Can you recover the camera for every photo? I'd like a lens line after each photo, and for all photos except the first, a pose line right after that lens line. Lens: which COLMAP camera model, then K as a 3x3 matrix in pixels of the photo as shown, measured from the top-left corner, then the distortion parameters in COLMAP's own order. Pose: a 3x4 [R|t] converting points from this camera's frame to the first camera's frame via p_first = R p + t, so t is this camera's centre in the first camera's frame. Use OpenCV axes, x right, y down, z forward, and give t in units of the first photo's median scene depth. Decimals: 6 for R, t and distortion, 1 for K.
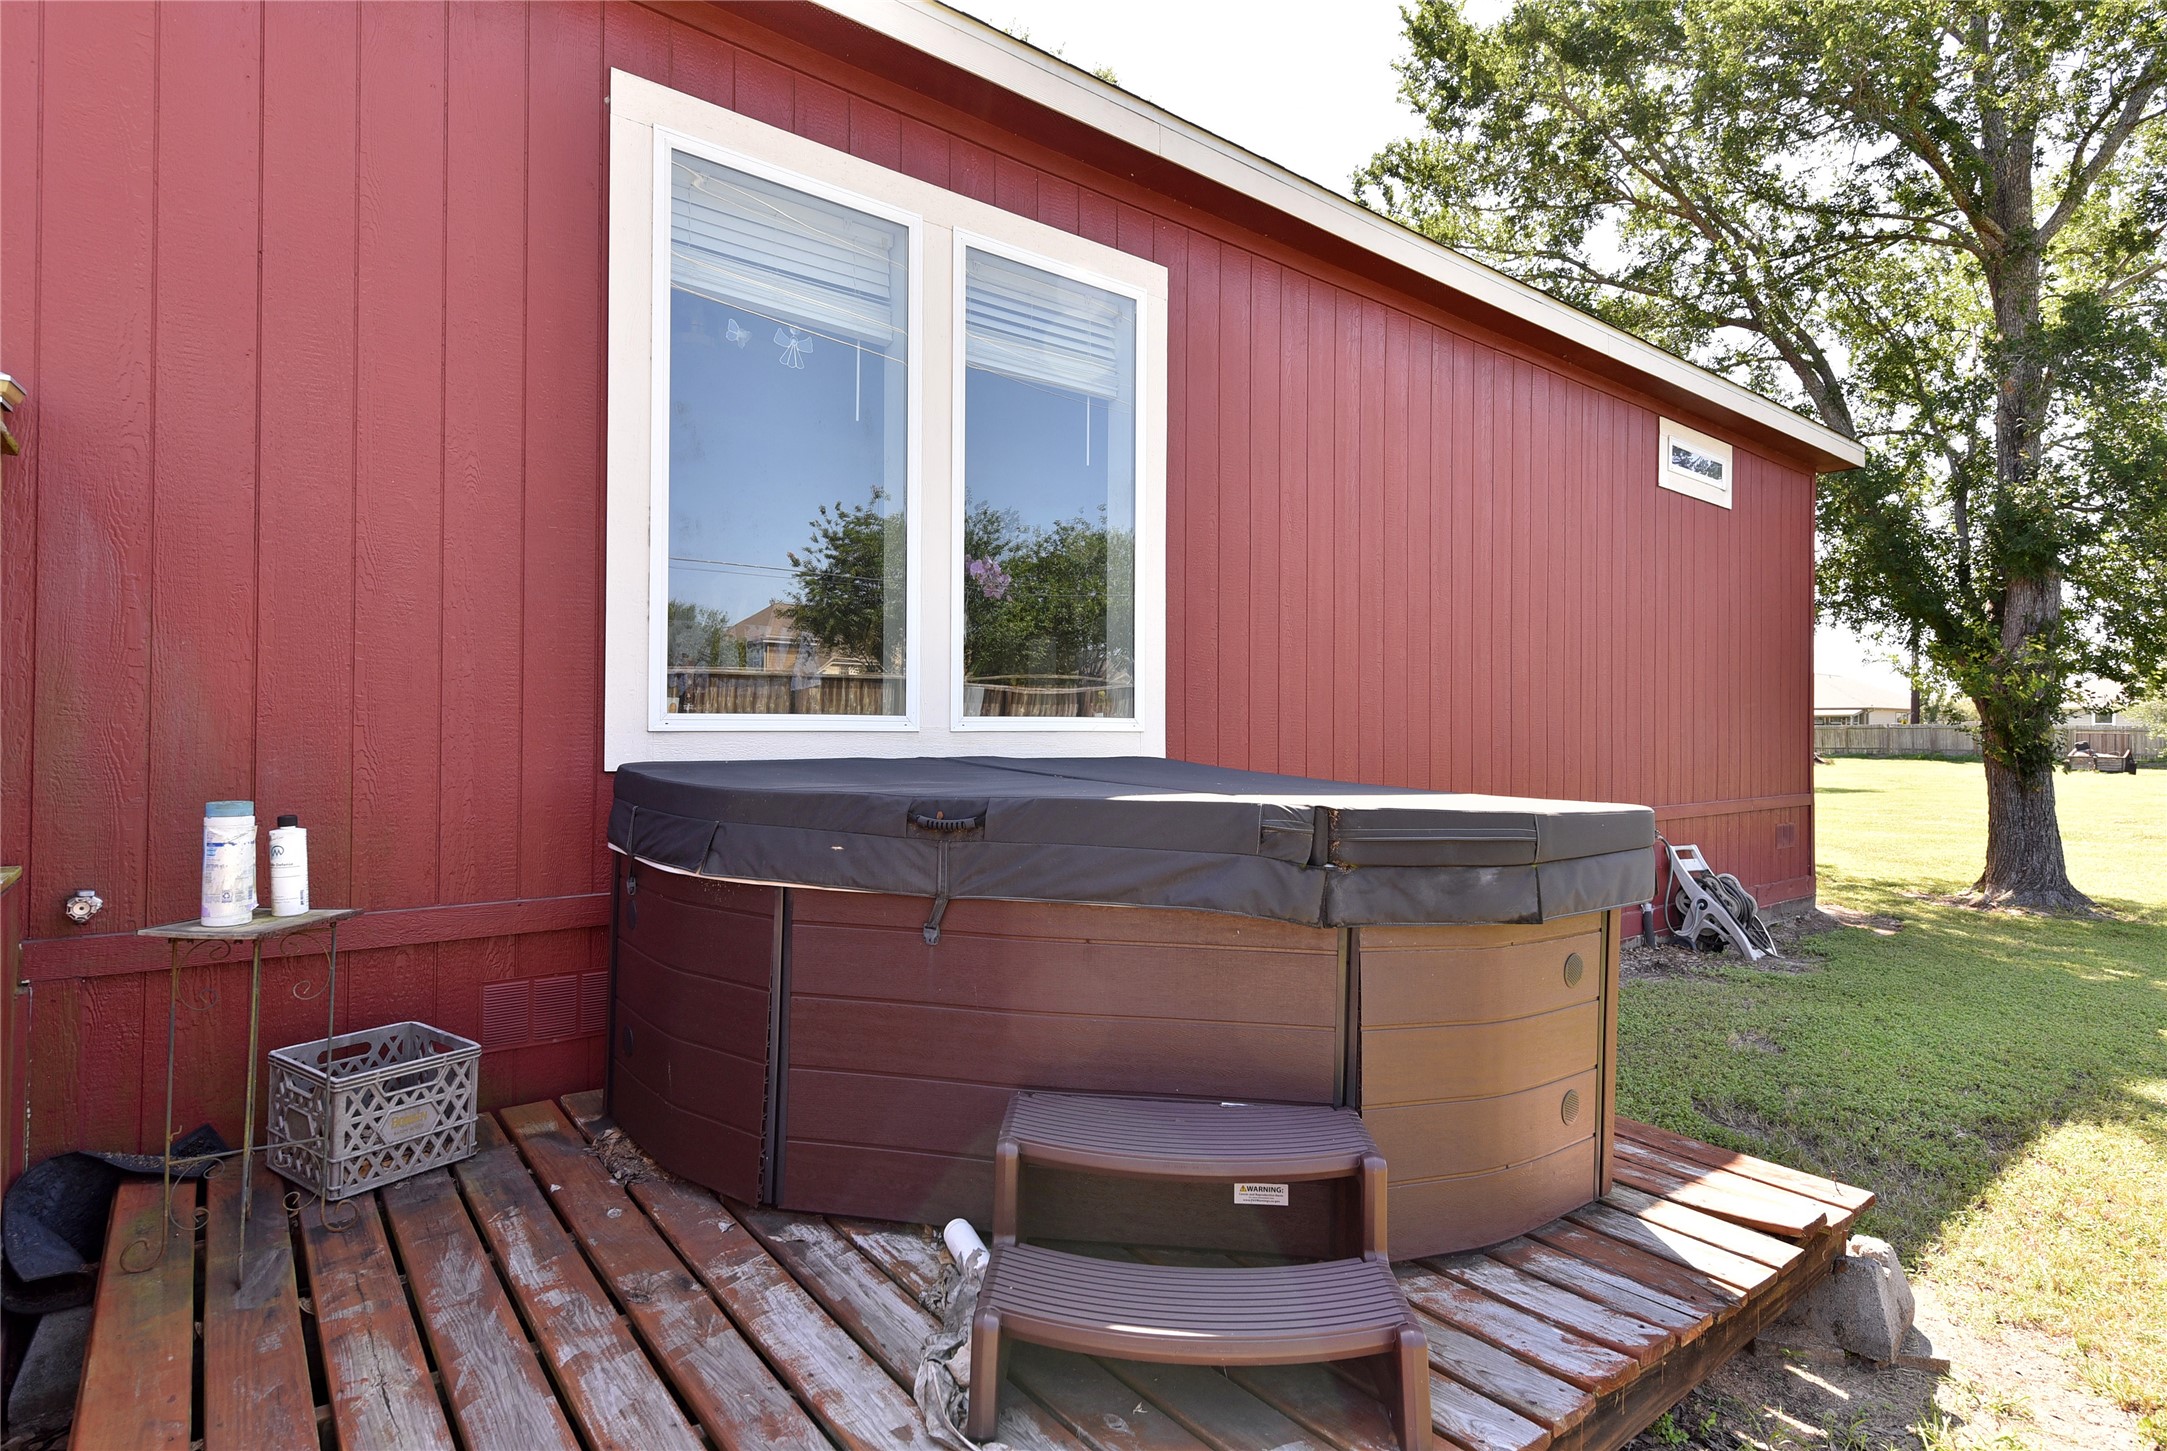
lens RADIAL K [[1080.8, 0, 1073.6], [0, 1080.8, 721.8], [0, 0, 1]] dist [0.020458, 0.000480]
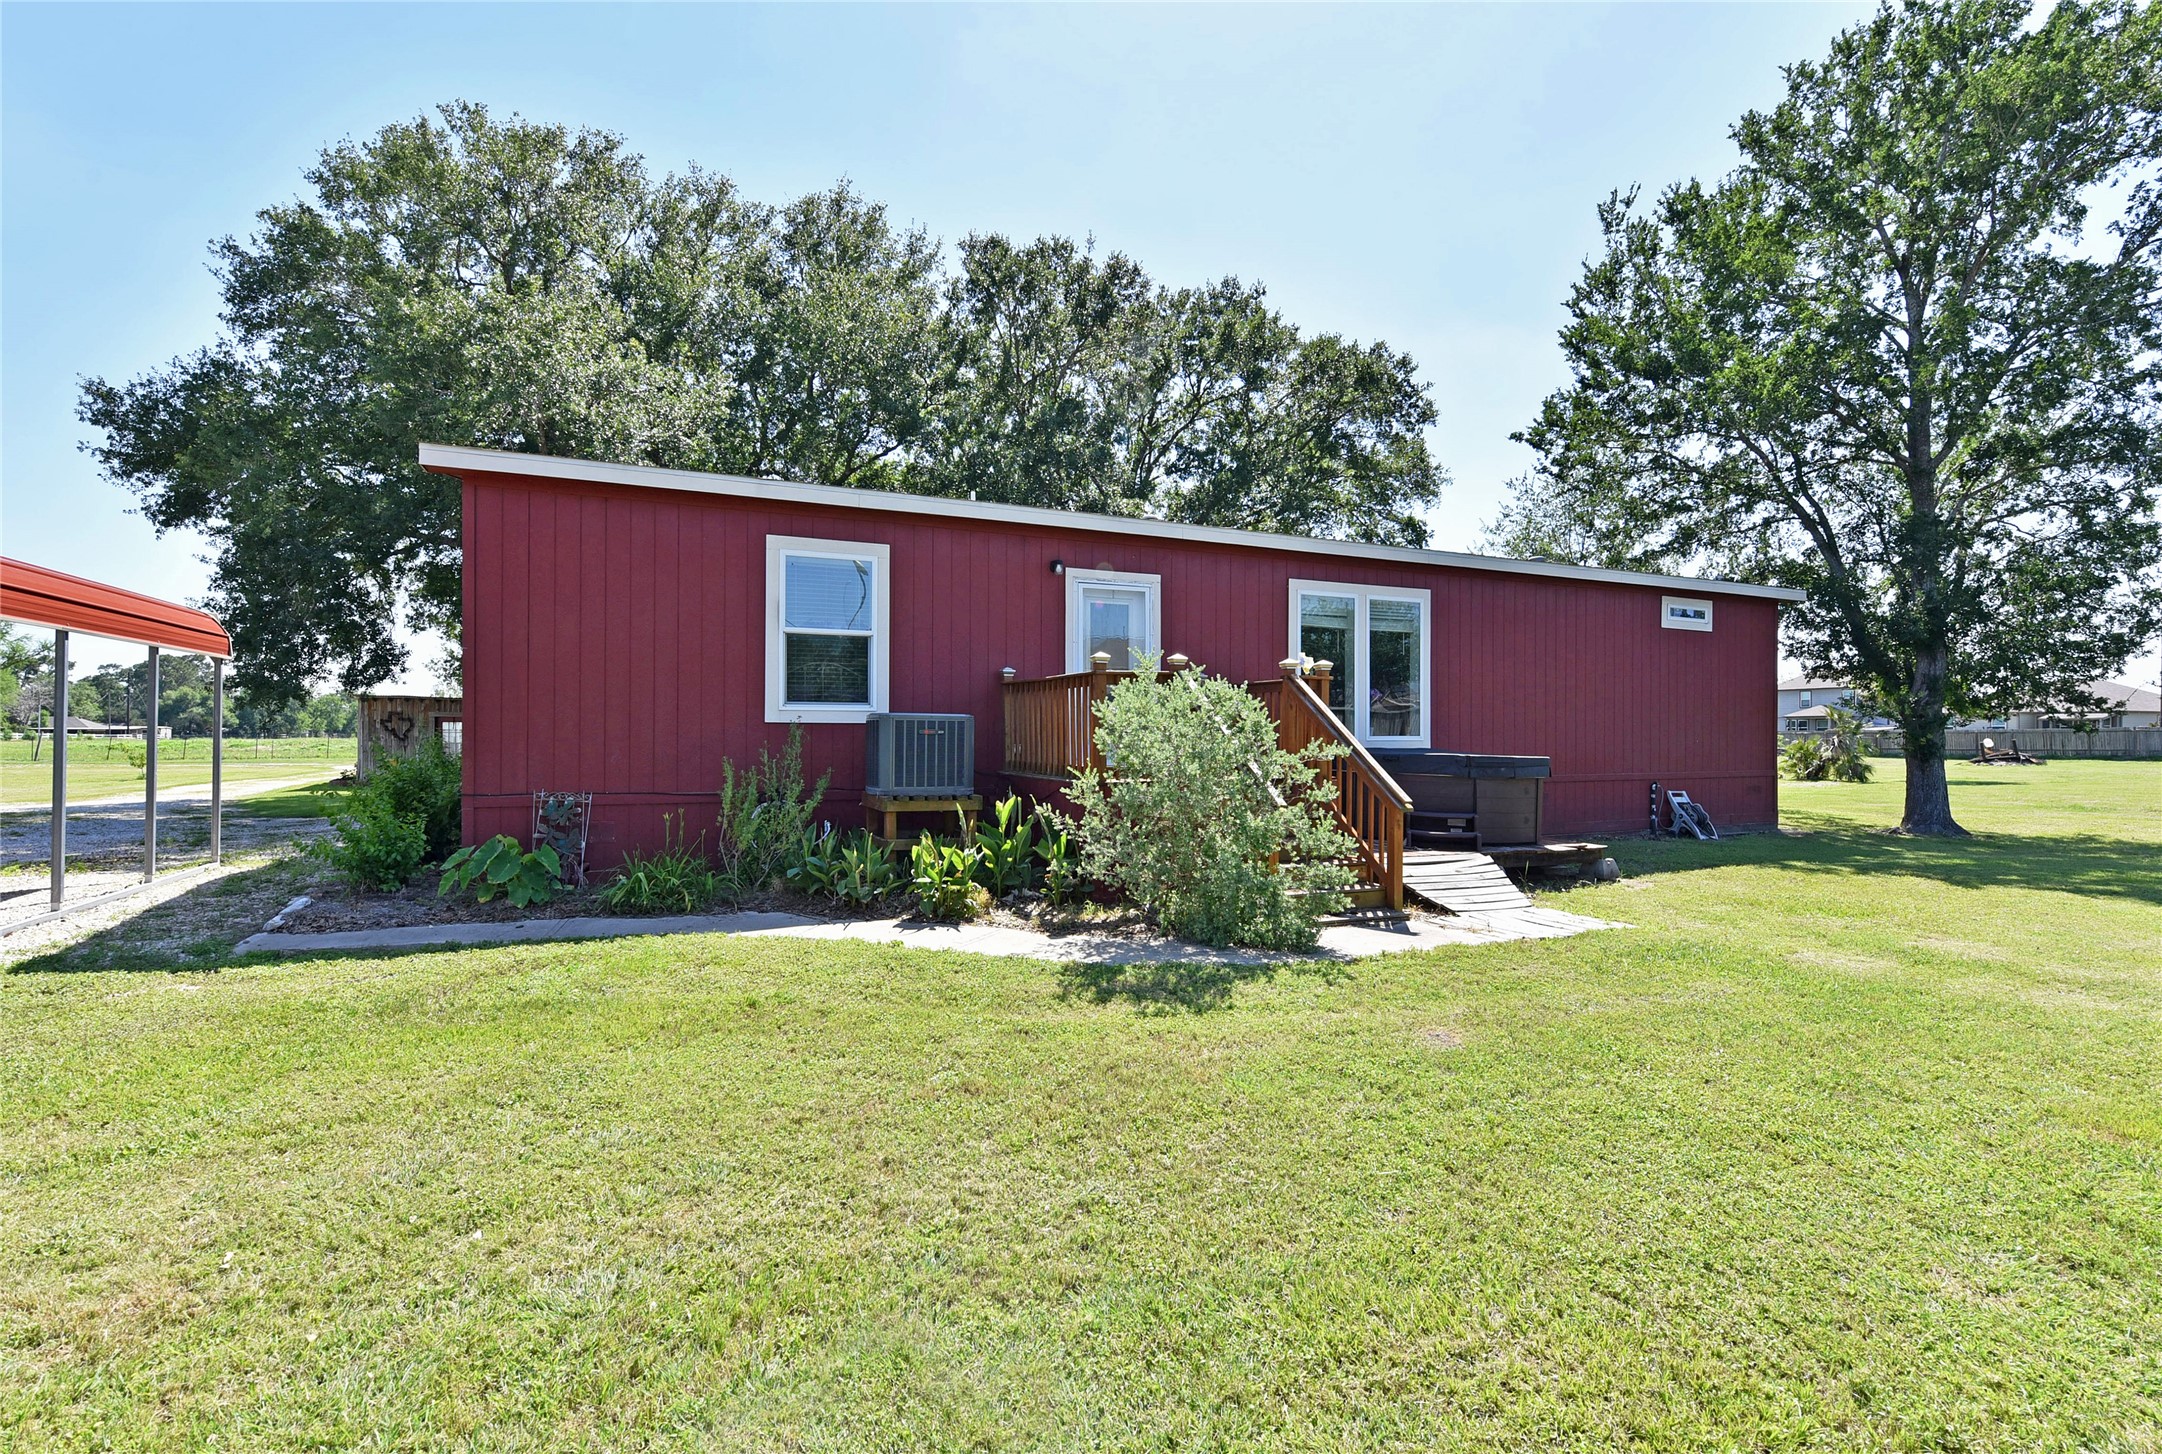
lens RADIAL K [[977.7, 0, 1084.6], [0, 977.7, 727.5], [0, 0, 1]] dist [0.006218, -0.000638]
pose [[0.973668, -0.007053, -0.227860, -0.154837], [0.006727, 0.999975, -0.002206, -0.018255], [0.227870, 0.000615, 0.973691, -1.247644]]
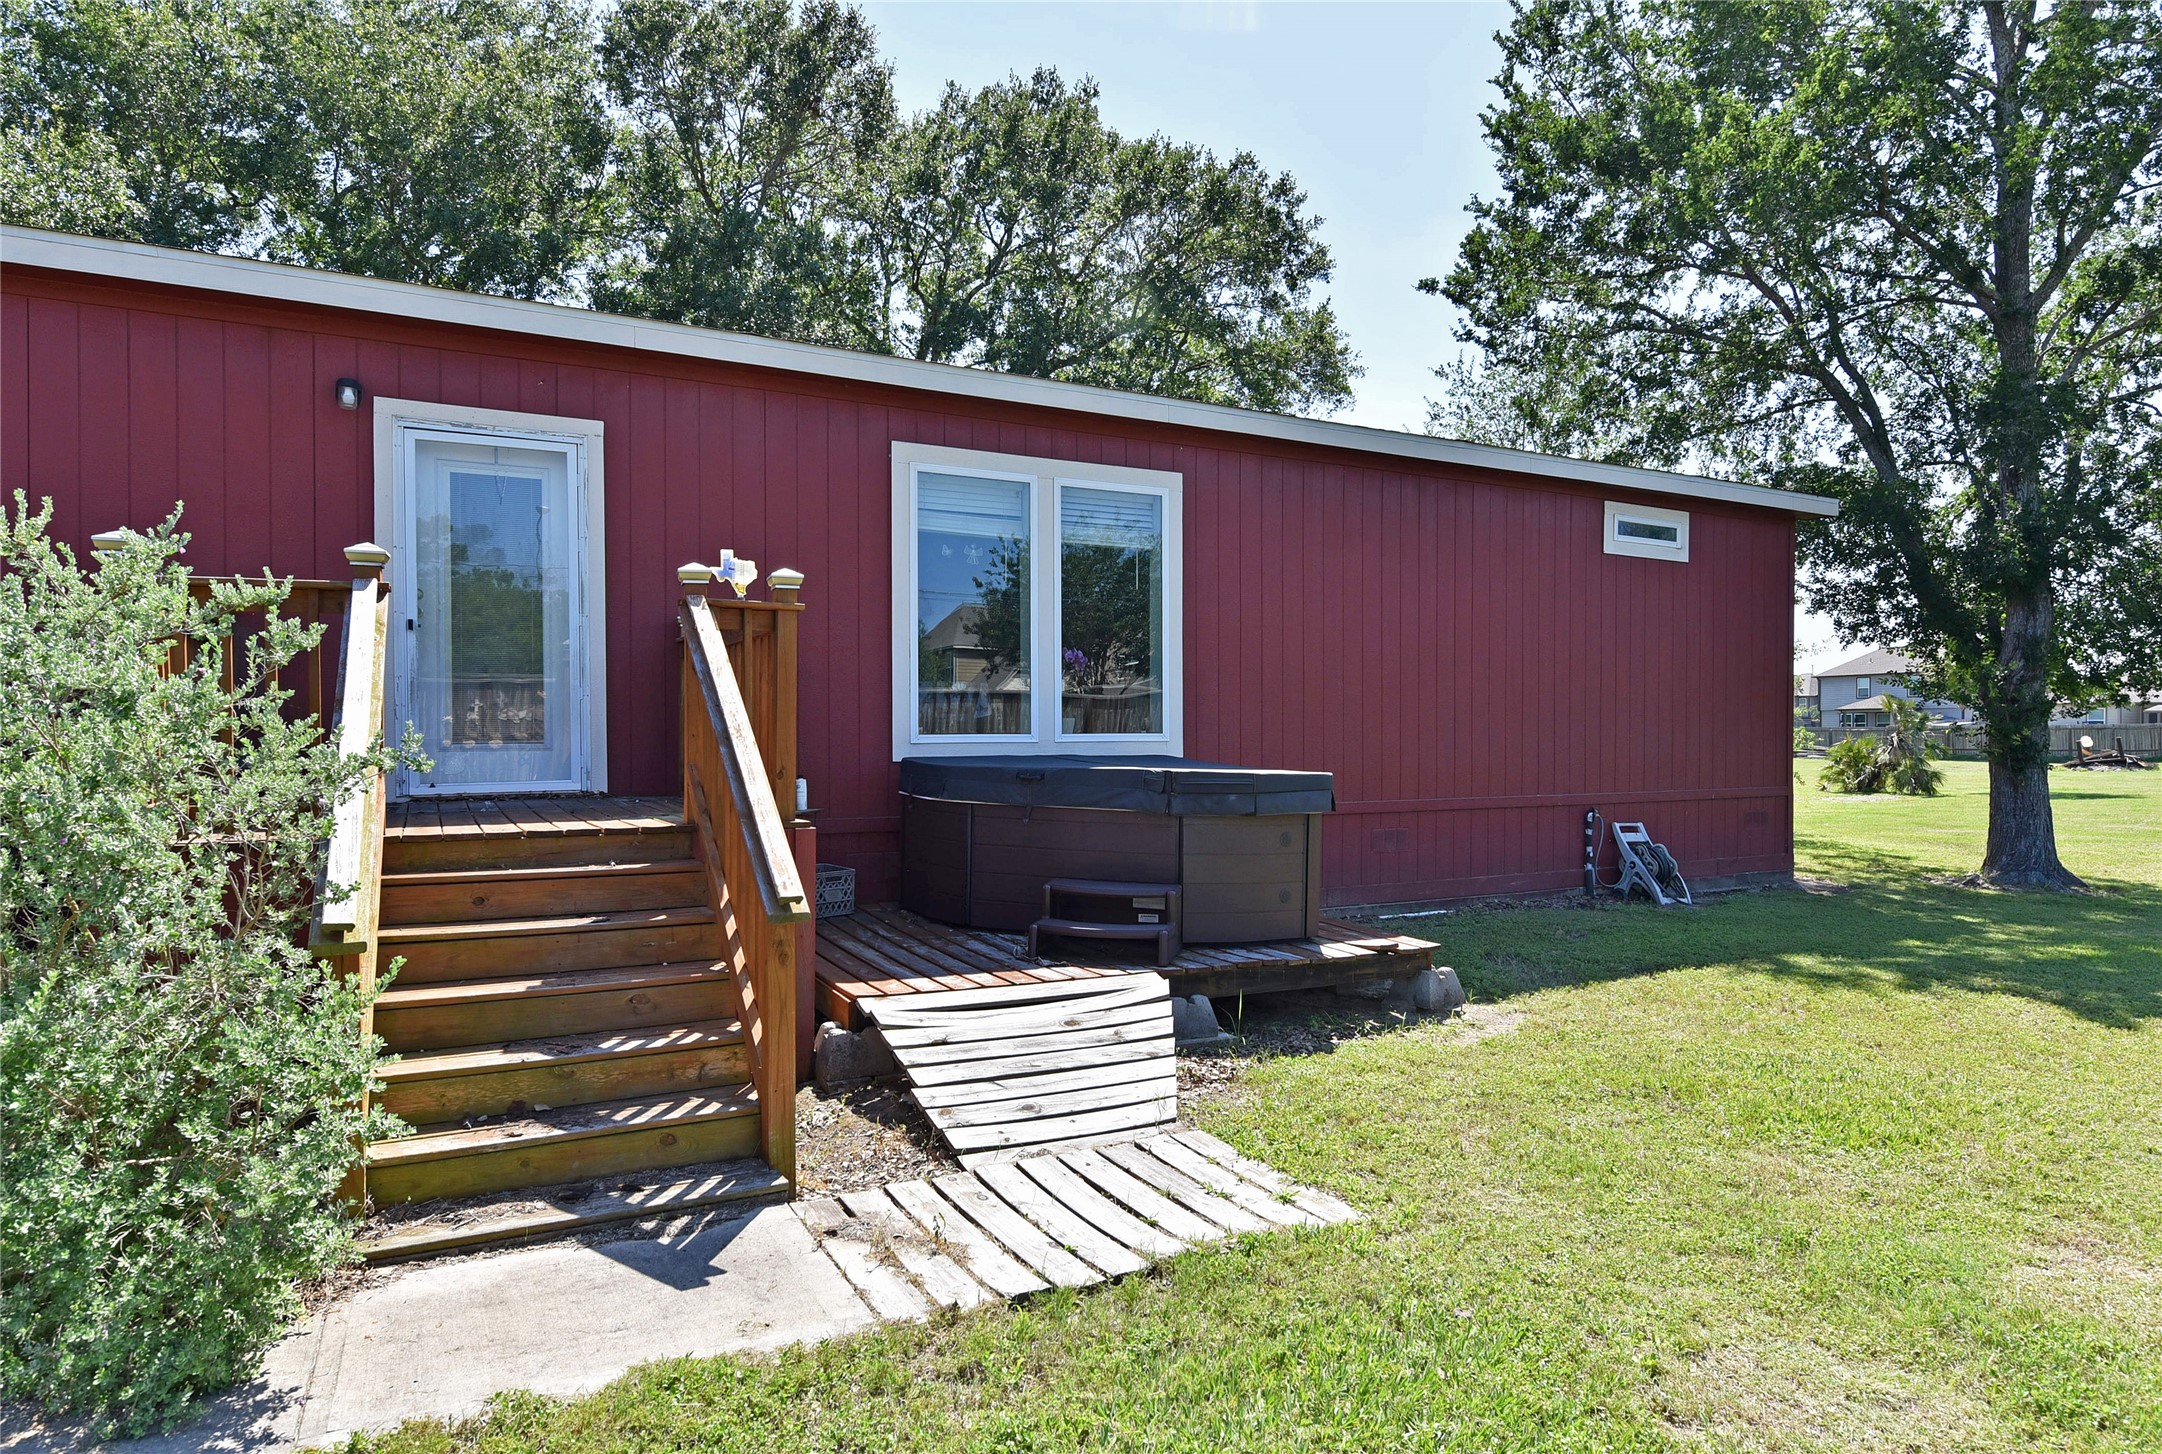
lens RADIAL K [[1205.9, 0, 1061.1], [0, 1205.9, 736.8], [0, 0, 1]] dist [0.001293, 0.002579]
pose [[0.982886, -0.007647, -0.184055, 0.160094], [0.009160, 0.999931, 0.007367, -0.009050], [0.183985, -0.008927, 0.982888, -0.604848]]
